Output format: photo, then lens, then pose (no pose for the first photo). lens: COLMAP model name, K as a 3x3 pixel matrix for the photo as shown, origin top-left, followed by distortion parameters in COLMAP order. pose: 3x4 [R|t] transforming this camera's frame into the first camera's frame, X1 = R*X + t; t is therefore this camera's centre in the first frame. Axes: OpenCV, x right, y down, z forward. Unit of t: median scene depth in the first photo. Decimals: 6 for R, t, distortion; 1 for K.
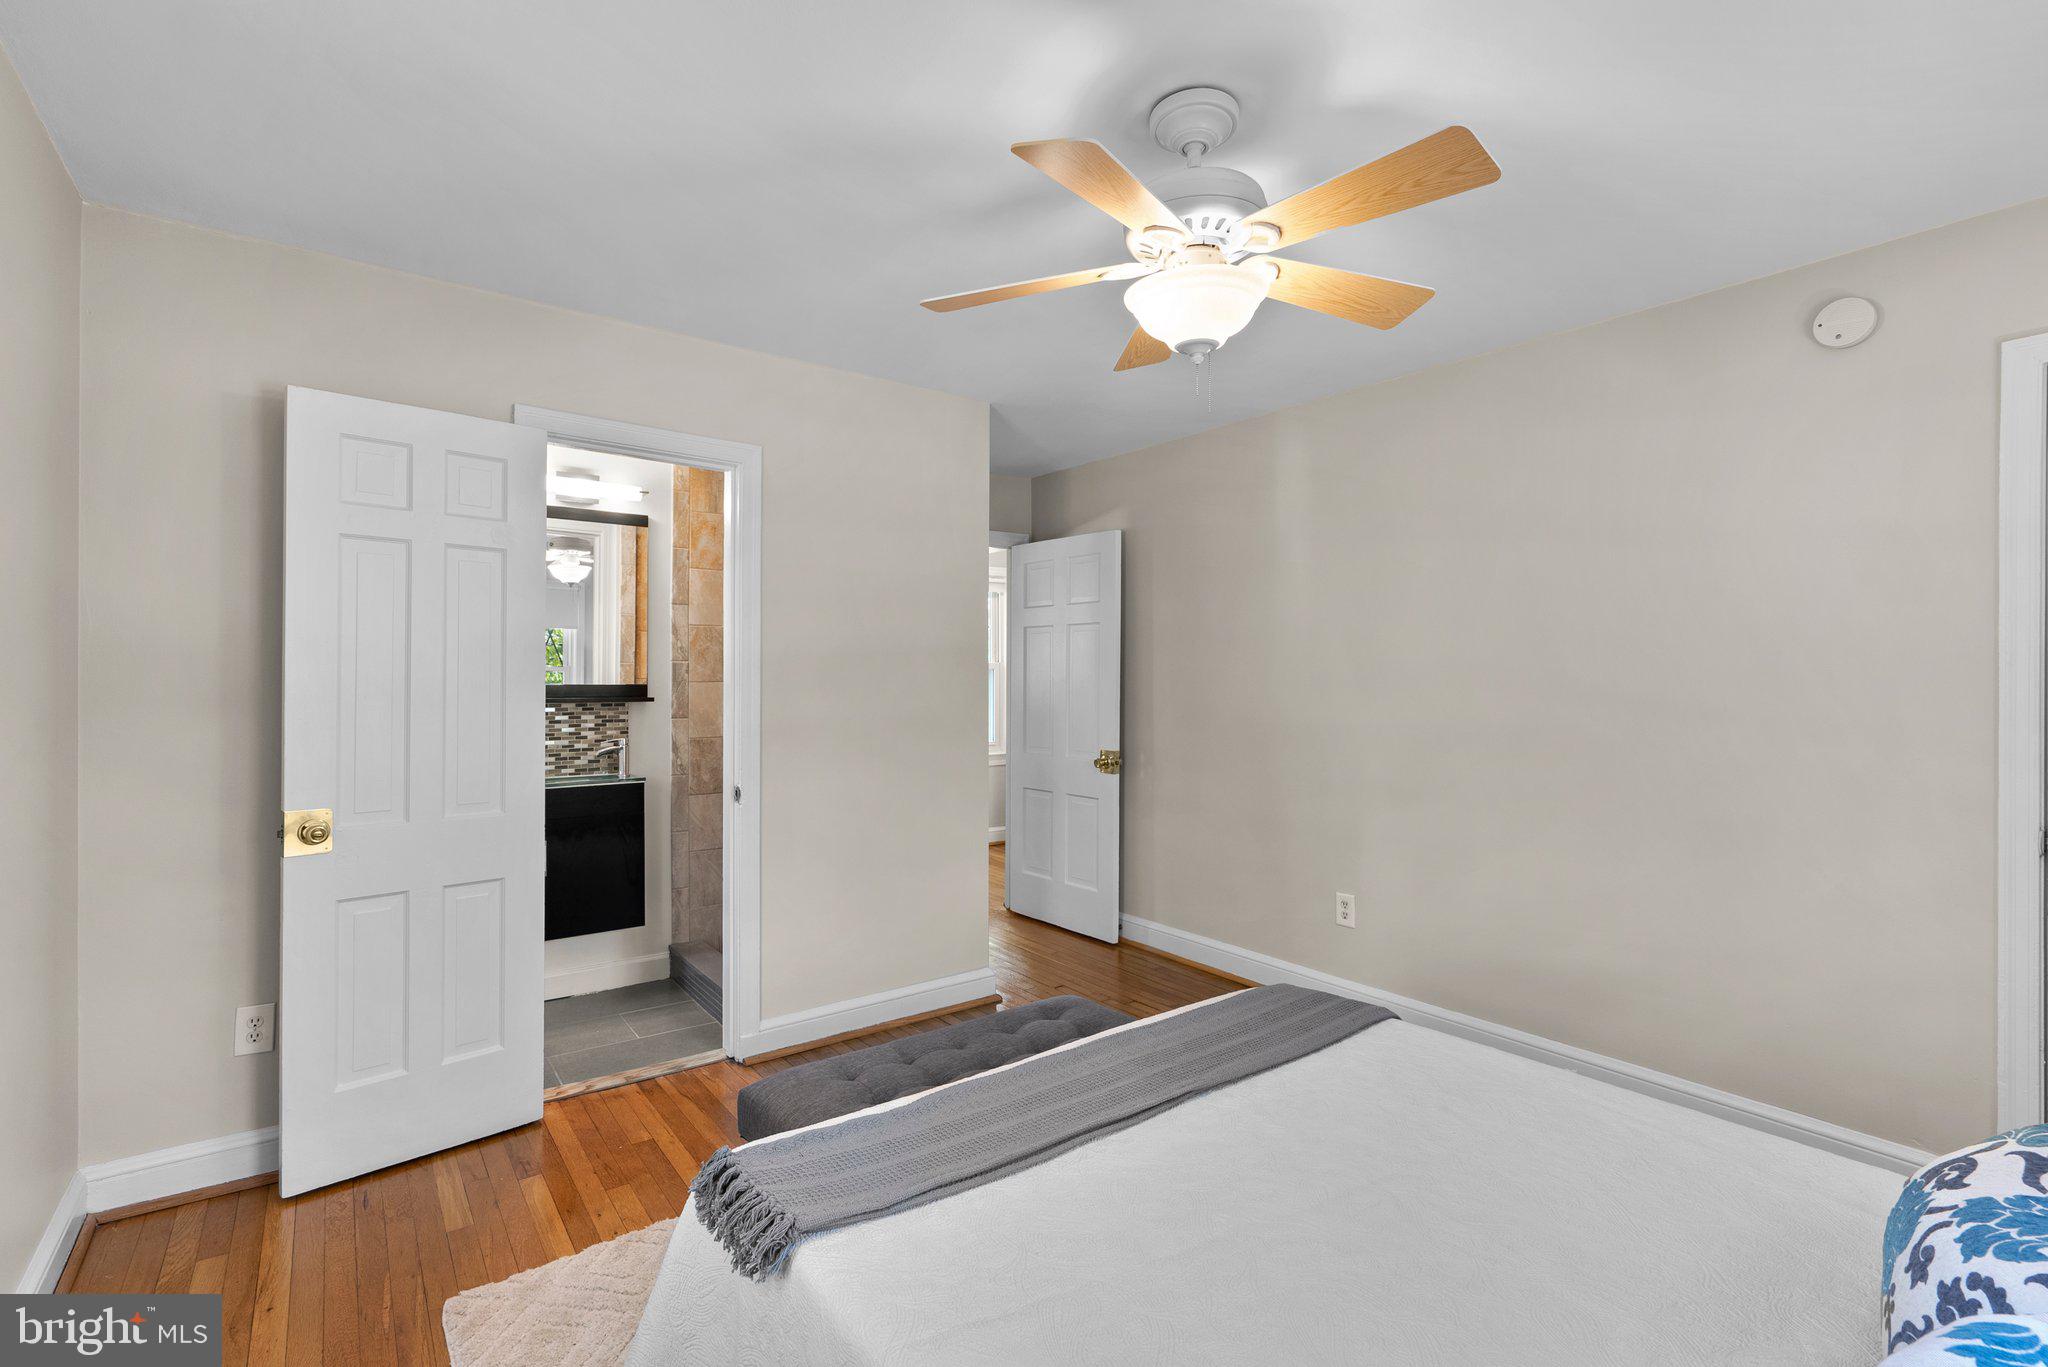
lens RADIAL K [[939.1, 0, 1024.0], [0, 939.1, 683.5], [0, 0, 1]] dist [-0.000991, 0.000251]
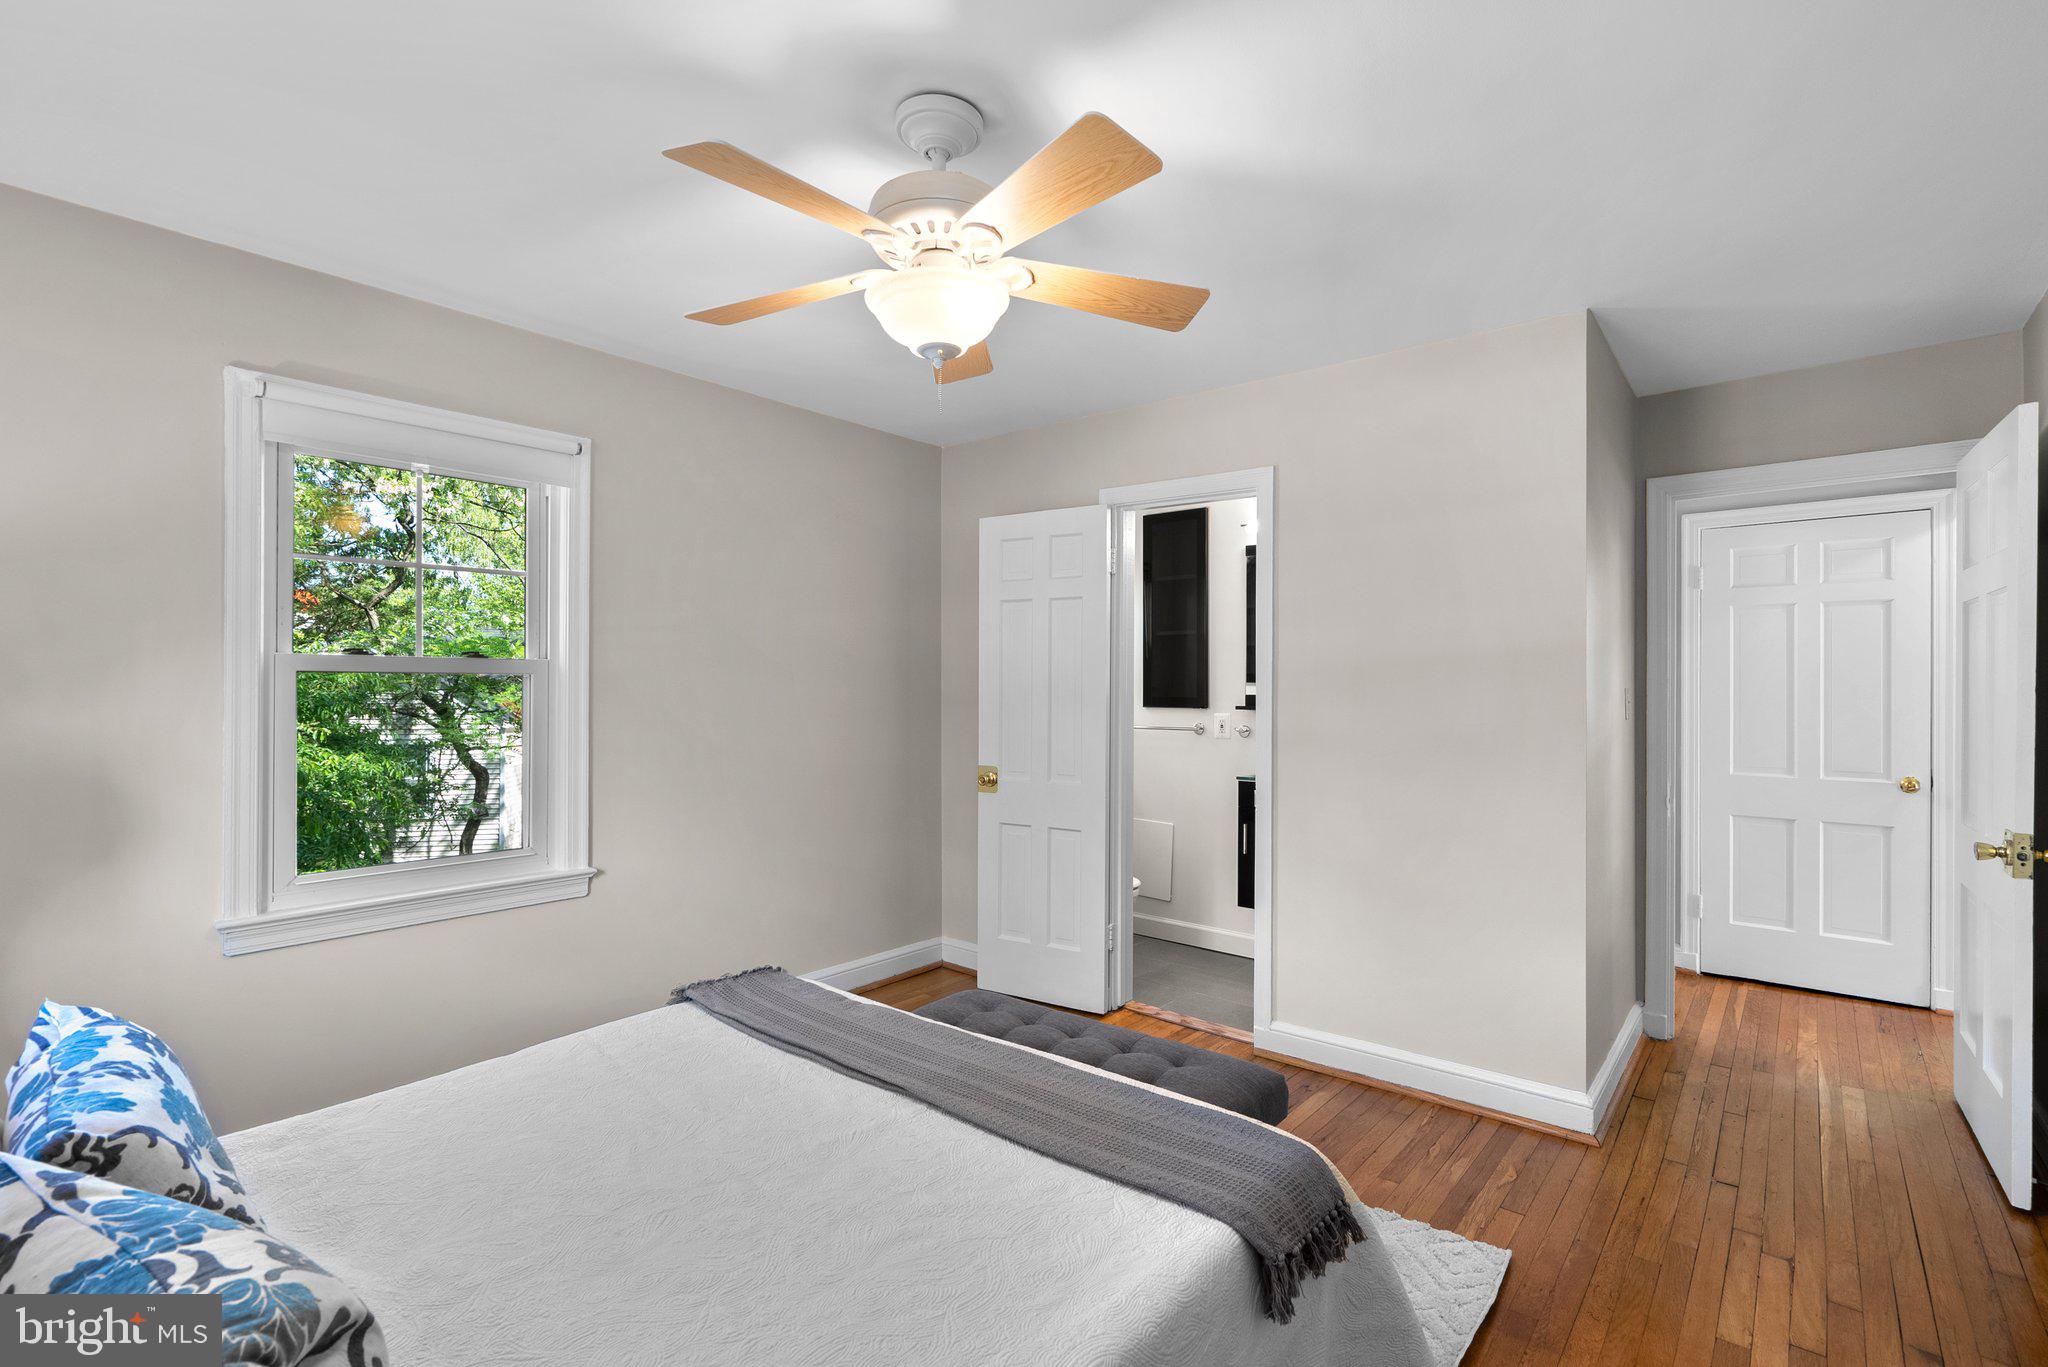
lens RADIAL K [[939.1, 0, 1024.0], [0, 939.1, 683.5], [0, 0, 1]] dist [-0.000991, 0.000251]
pose [[0.227815, -0.005365, -0.973690, 1.016390], [-0.007517, 0.999945, -0.007268, -0.009848], [0.973675, 0.008975, 0.227763, 0.731125]]
